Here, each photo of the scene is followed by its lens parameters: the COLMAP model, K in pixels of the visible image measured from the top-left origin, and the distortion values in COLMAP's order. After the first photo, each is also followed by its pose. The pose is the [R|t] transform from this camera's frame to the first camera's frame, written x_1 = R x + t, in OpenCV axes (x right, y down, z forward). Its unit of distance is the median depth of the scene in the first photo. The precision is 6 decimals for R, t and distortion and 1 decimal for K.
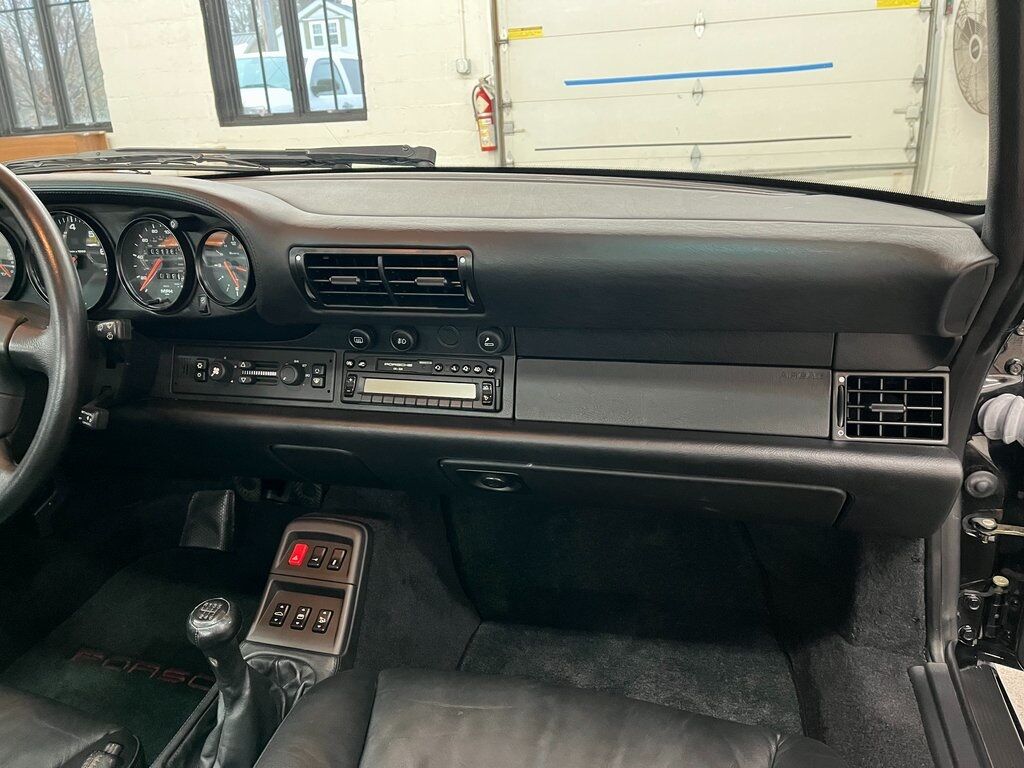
lens RADIAL K [[785.3, 0, 531.9], [0, 785.3, 380.6], [0, 0, 1]] dist [0.092152, -0.128014]
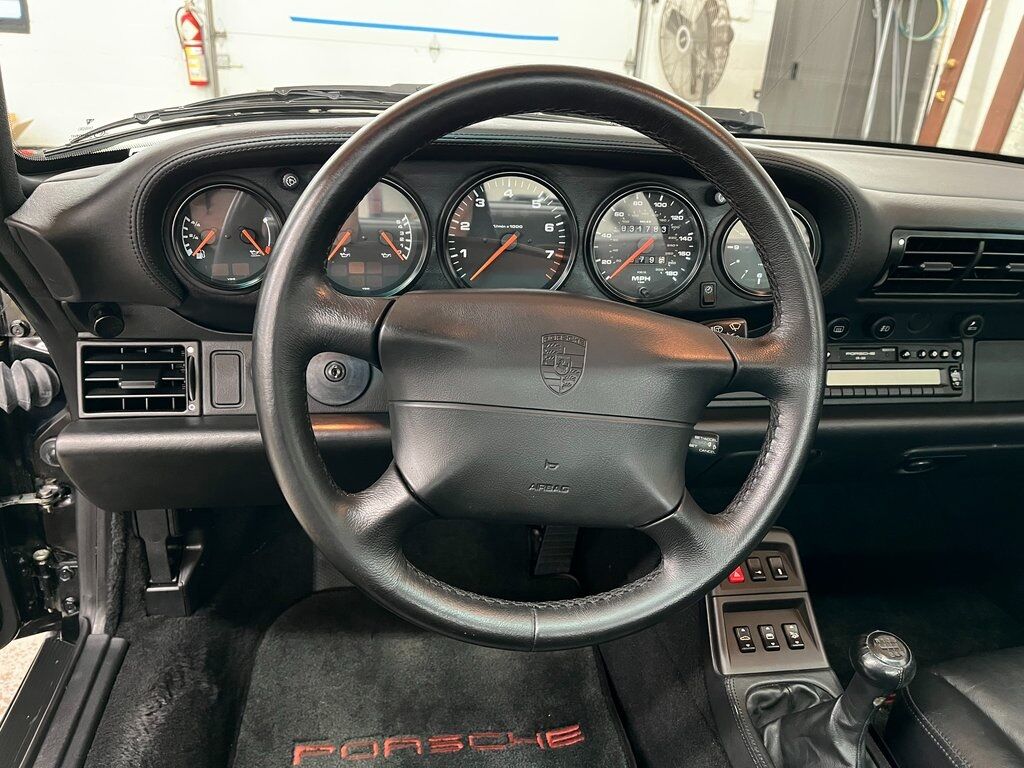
lens RADIAL K [[785.3, 0, 531.9], [0, 785.3, 380.6], [0, 0, 1]] dist [0.092152, -0.128014]
pose [[0.893598, -0.066942, 0.443848, -0.169237], [0.043158, 0.997049, 0.063487, -0.011633], [-0.446789, -0.037576, 0.893850, 0.059405]]
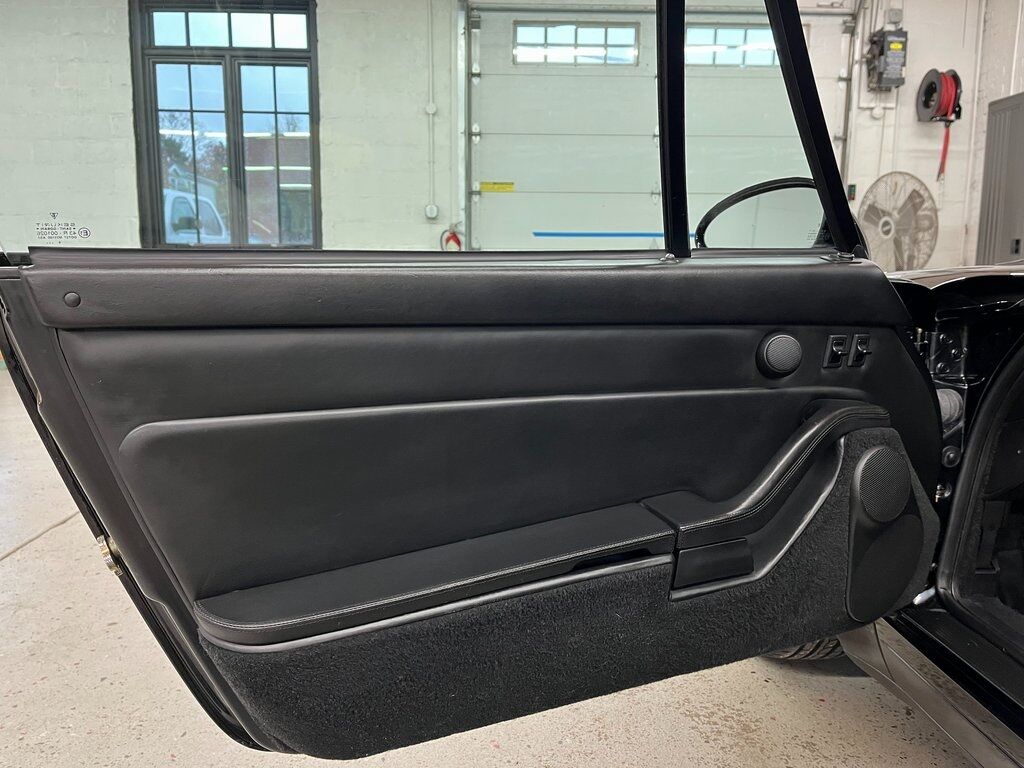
lens RADIAL K [[785.3, 0, 531.9], [0, 785.3, 380.6], [0, 0, 1]] dist [0.092152, -0.128014]
pose [[0.948771, 0.011087, 0.315771, -0.343698], [0.051082, 0.980855, -0.187921, 0.019867], [-0.311809, 0.194424, 0.930040, 0.065024]]
